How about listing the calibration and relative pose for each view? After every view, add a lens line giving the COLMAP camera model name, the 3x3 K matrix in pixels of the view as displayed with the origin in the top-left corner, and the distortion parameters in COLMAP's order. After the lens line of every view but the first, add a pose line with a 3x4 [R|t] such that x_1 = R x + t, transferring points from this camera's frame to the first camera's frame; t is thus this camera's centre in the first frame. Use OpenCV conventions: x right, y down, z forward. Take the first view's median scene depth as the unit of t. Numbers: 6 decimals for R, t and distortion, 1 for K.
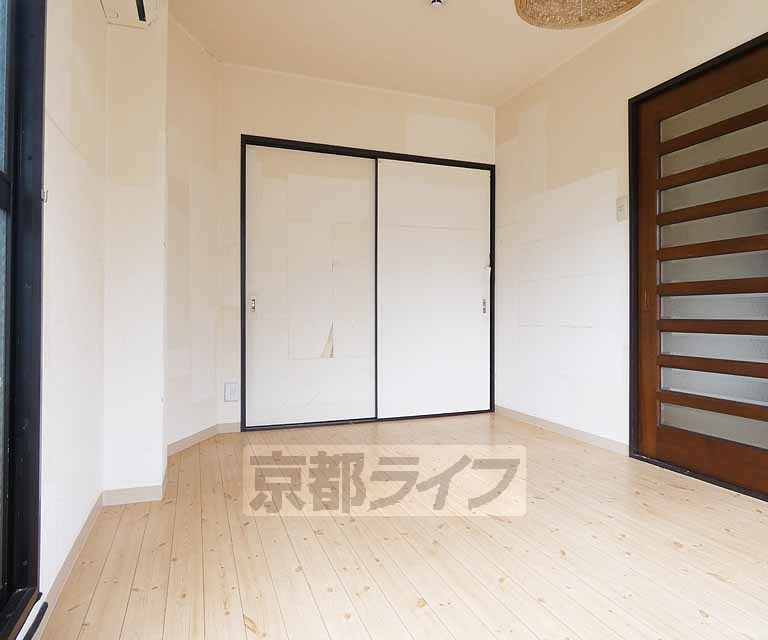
lens RADIAL K [[506.6, 0, 384.0], [0, 506.6, 320.0], [0, 0, 1]] dist [-0.044122, -0.003219]
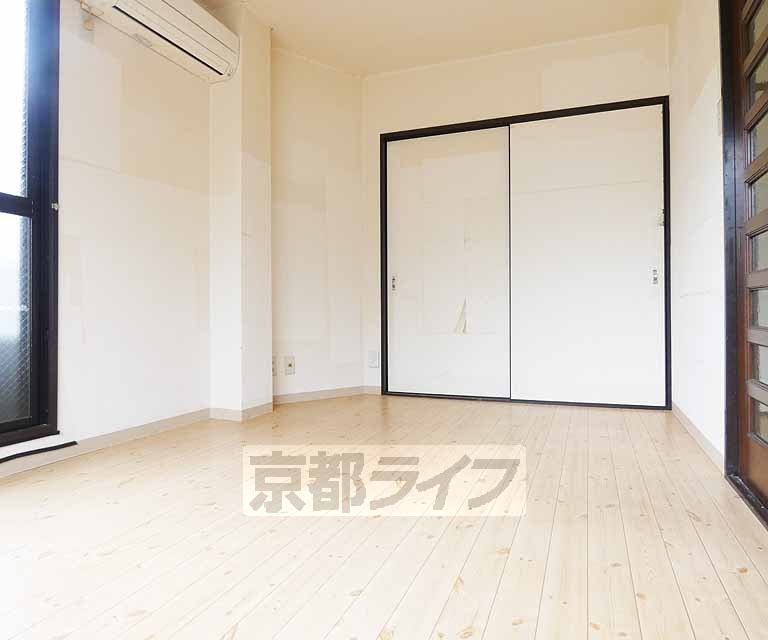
lens RADIAL K [[506.6, 0, 384.0], [0, 506.6, 320.0], [0, 0, 1]] dist [-0.044122, -0.003219]
pose [[0.740171, 0.002804, -0.672413, 0.456278], [-0.001242, 0.999995, 0.002803, 0.045744], [0.672417, -0.001239, 0.740171, 0.143958]]
